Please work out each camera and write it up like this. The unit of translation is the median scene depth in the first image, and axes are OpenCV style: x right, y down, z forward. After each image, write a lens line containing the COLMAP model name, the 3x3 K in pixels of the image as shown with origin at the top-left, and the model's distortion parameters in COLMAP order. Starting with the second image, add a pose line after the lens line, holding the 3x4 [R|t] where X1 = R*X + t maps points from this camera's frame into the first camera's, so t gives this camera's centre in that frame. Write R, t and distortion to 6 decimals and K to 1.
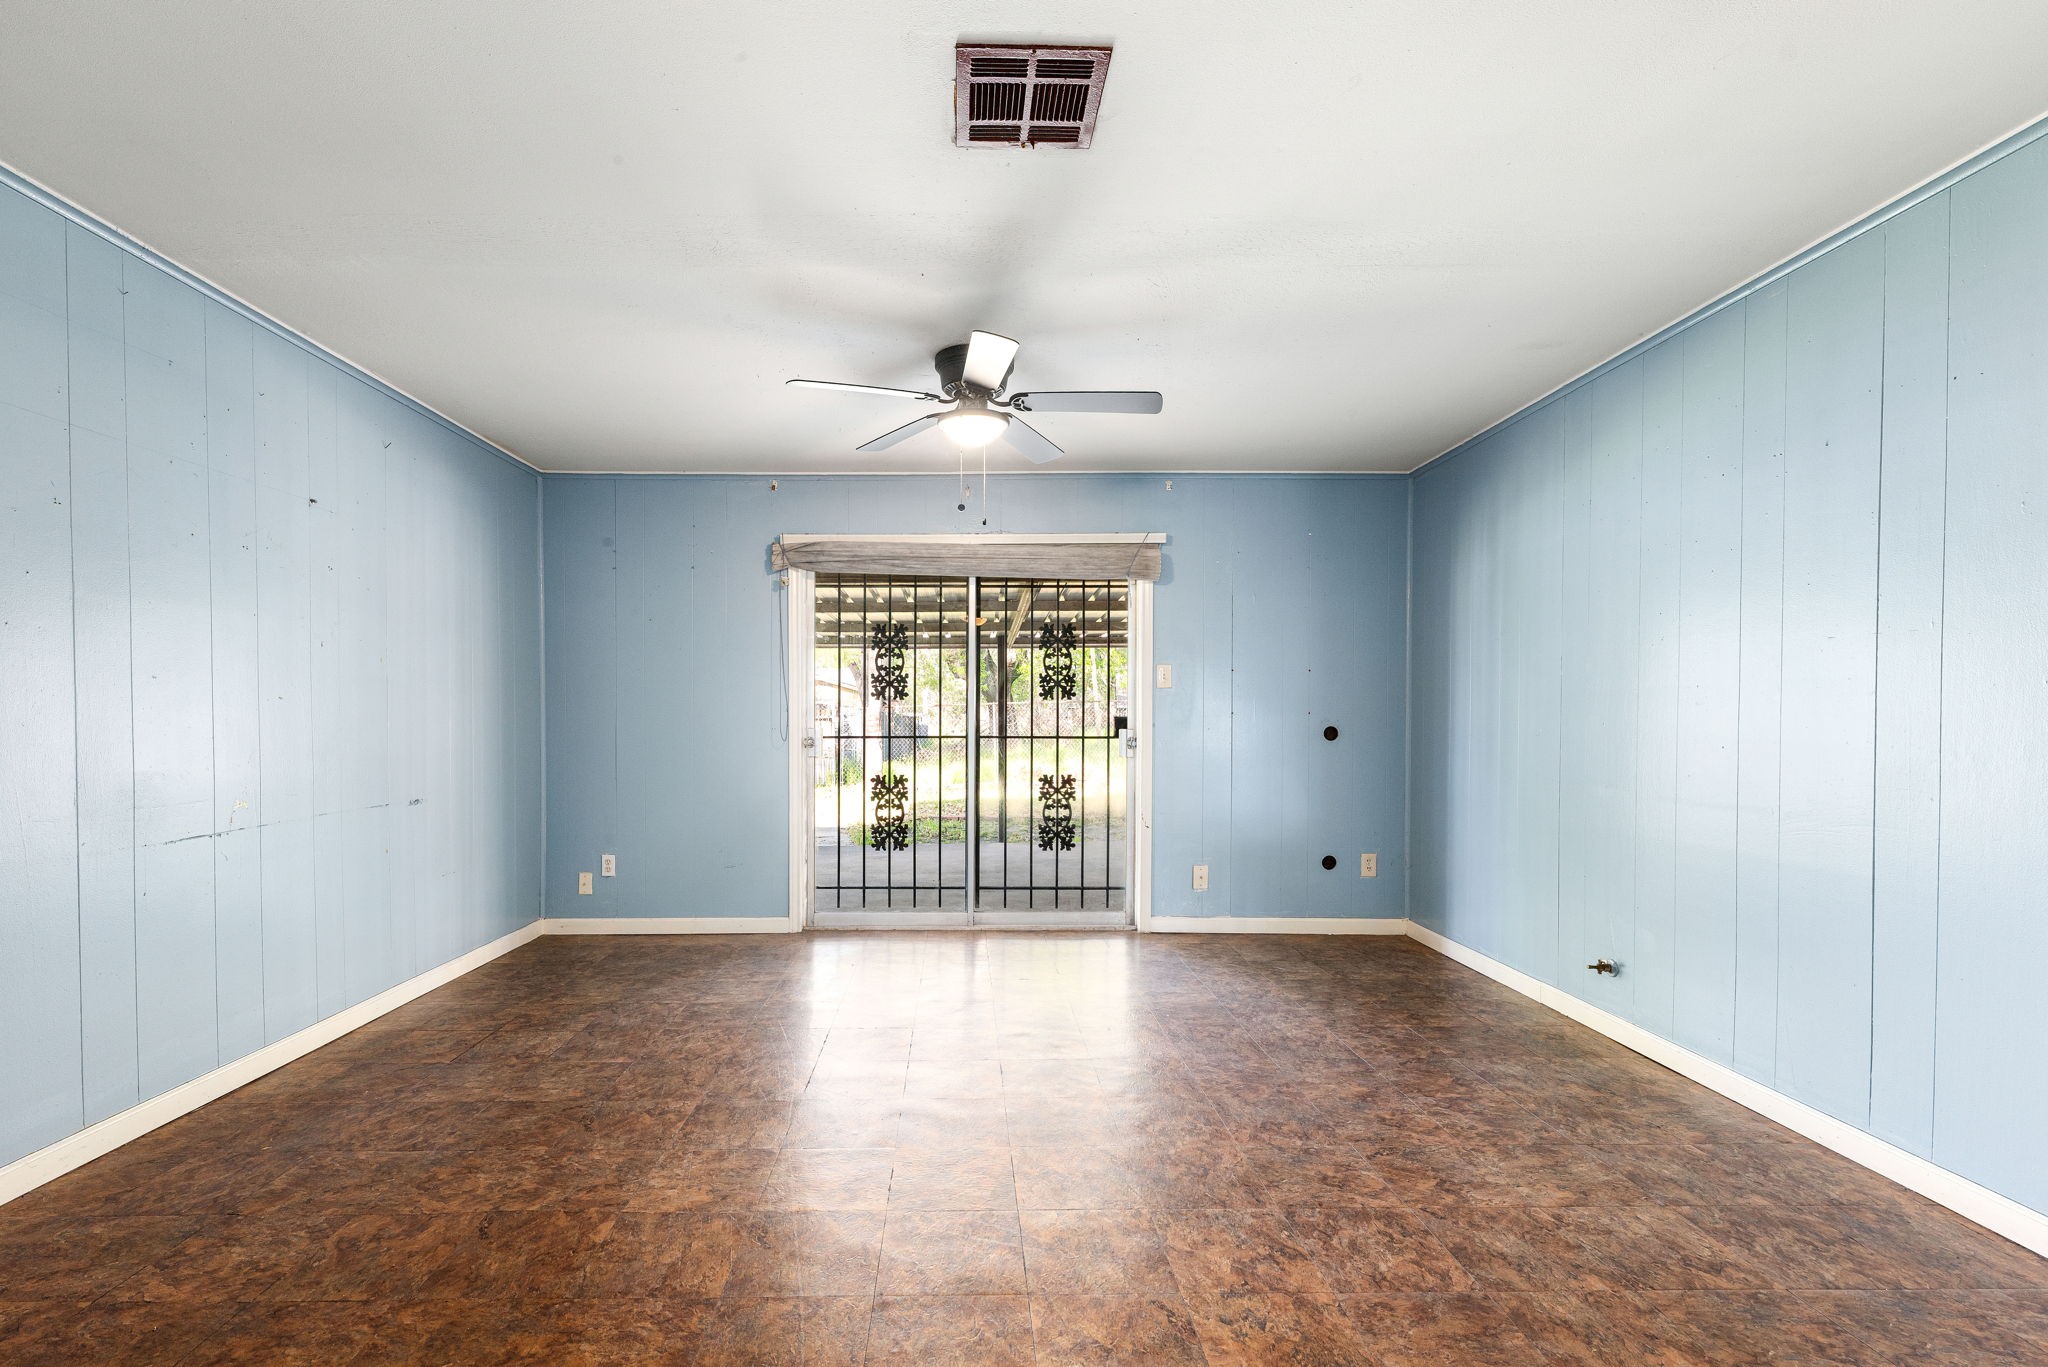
lens RADIAL K [[888.0, 0, 977.1], [0, 888.0, 728.5], [0, 0, 1]] dist [0.001695, -0.000133]
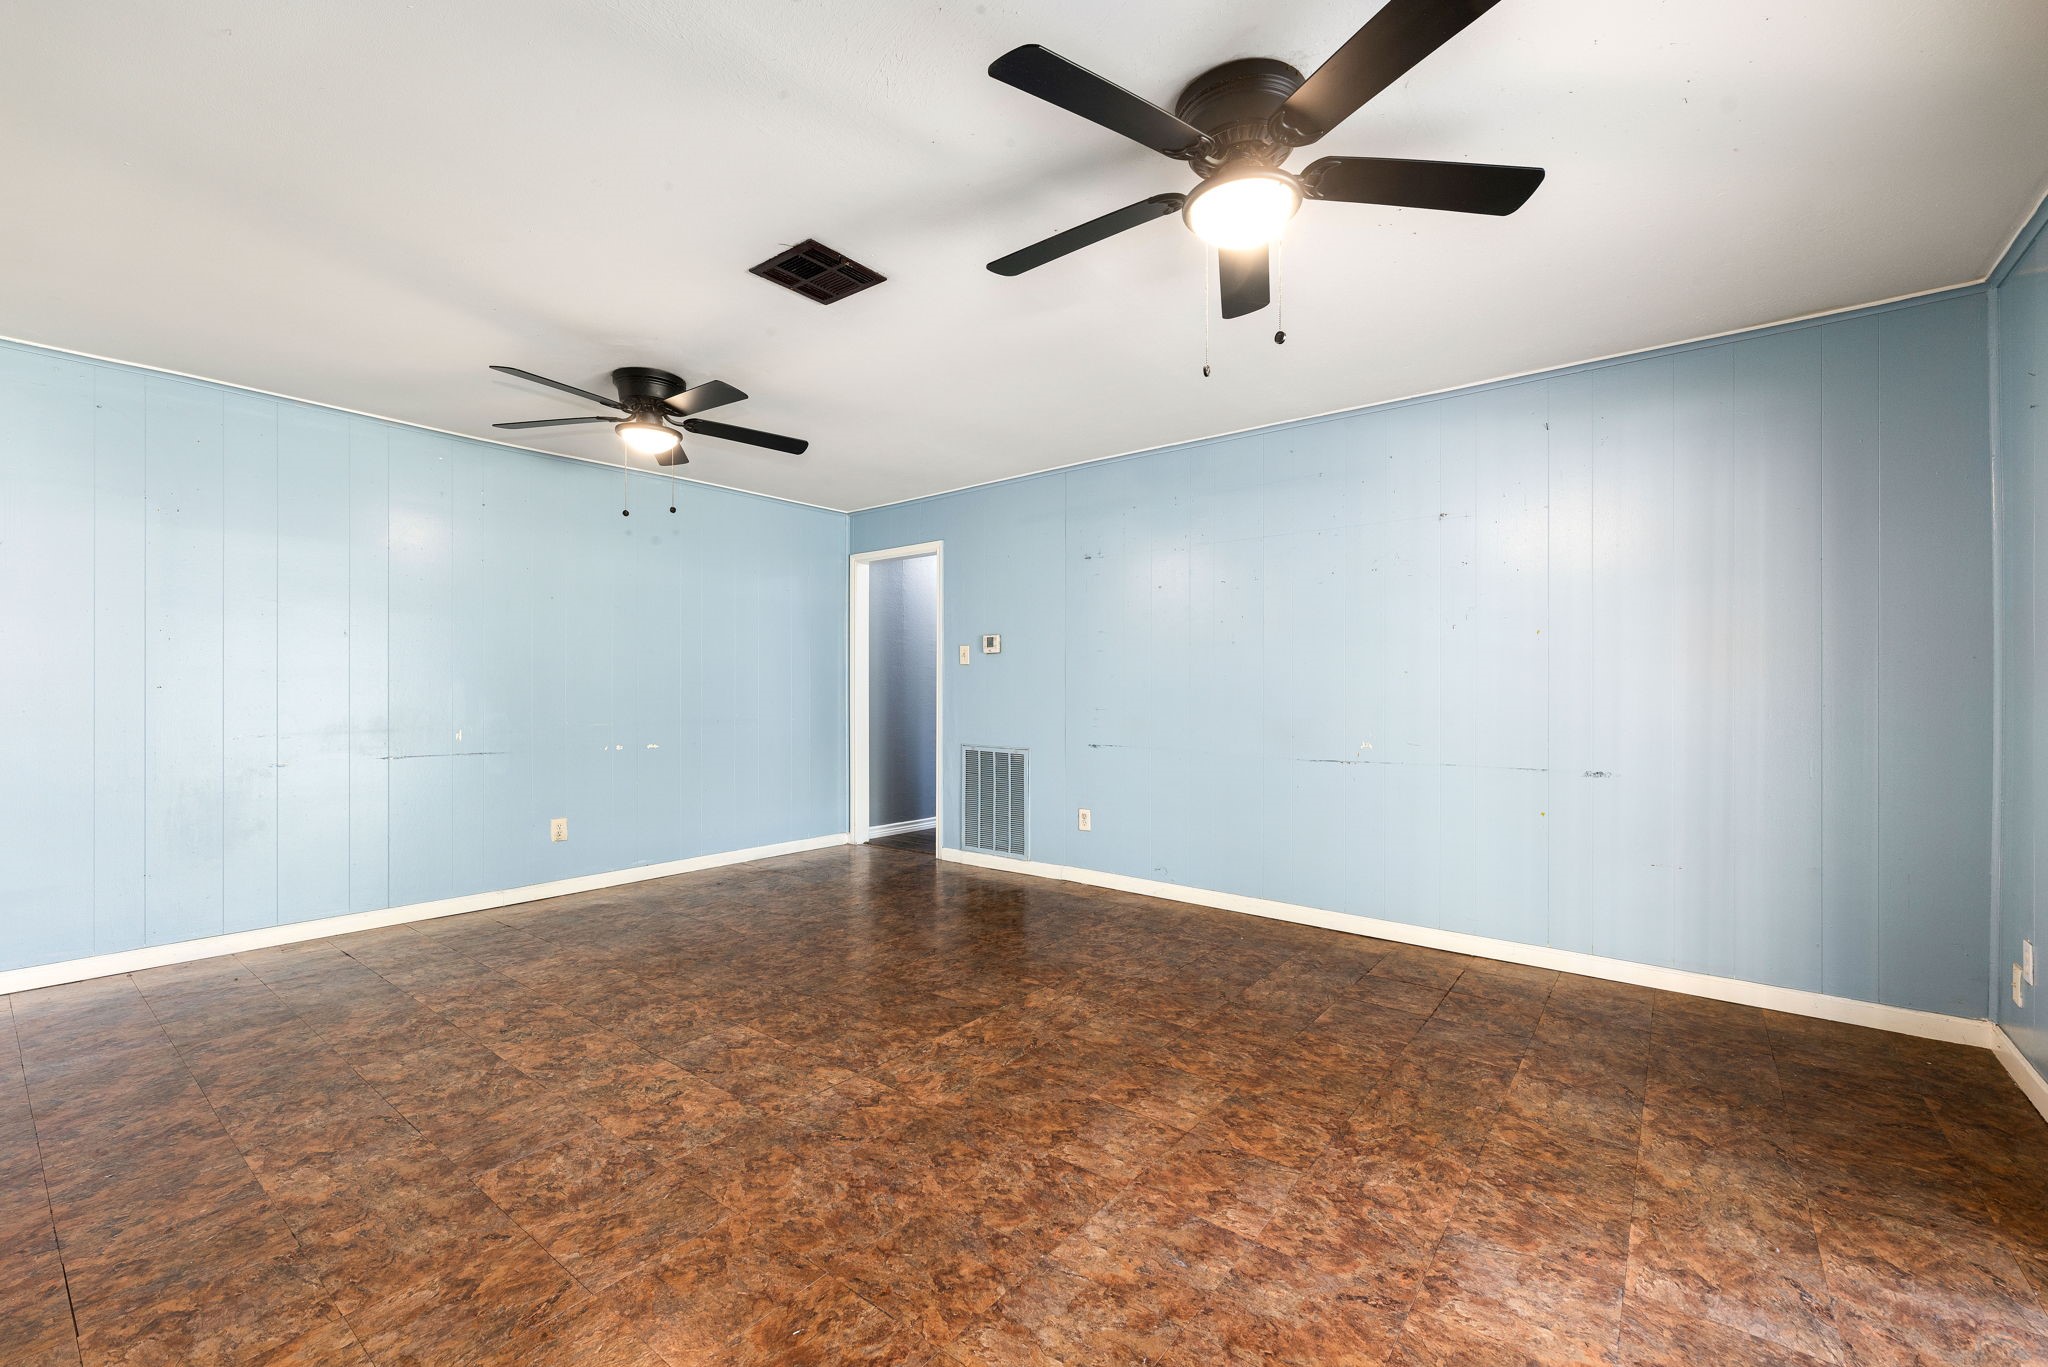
lens RADIAL K [[846.6, 0, 1024.0], [0, 846.6, 683.5], [0, 0, 1]] dist [0.000014, 0.000086]
pose [[-0.629984, -0.003791, -0.776599, 0.372237], [-0.010389, 0.999940, 0.003546, -0.010376], [0.776539, 0.010302, -0.629985, 0.859347]]
